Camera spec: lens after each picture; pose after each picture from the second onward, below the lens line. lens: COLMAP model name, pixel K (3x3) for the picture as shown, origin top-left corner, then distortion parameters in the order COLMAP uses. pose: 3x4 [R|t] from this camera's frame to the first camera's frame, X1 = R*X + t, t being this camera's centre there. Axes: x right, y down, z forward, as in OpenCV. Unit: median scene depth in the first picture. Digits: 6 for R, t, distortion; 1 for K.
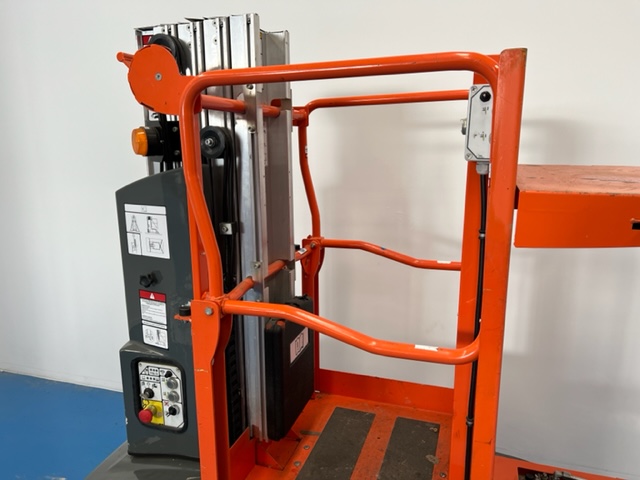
lens RADIAL K [[474.9, 0, 320.9], [0, 474.9, 245.4], [0, 0, 1]] dist [0.033420, -0.000766]
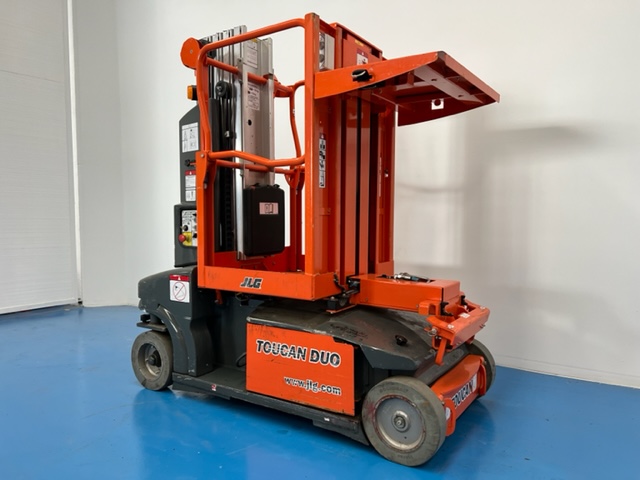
lens RADIAL K [[474.9, 0, 320.7], [0, 474.9, 233.2], [0, 0, 1]] dist [0.033420, -0.000766]
pose [[0.965643, 0.022868, -0.258863, 0.633923], [-0.062326, 0.987428, -0.145266, 0.578955], [0.252286, 0.156409, 0.954928, -0.632327]]
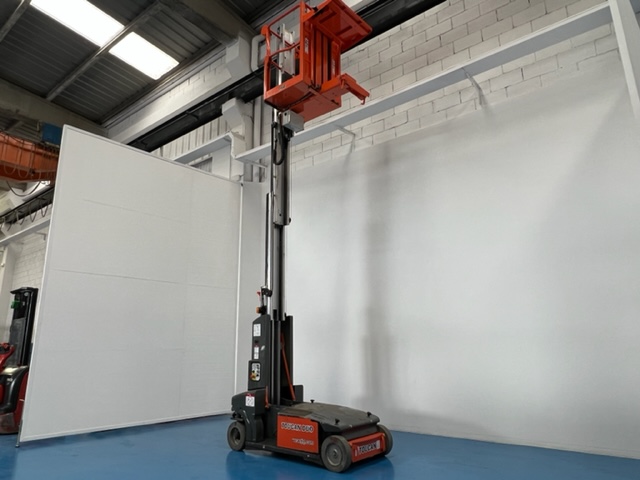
lens RADIAL K [[443.9, 0, 315.5], [0, 443.9, 237.9], [0, 0, 1]] dist [0.029088, 0.000355]
pose [[0.920990, -0.093264, -0.378259, 1.701519], [-0.075477, 0.909813, -0.408097, 0.799786], [0.382206, 0.404403, 0.830889, -2.455206]]
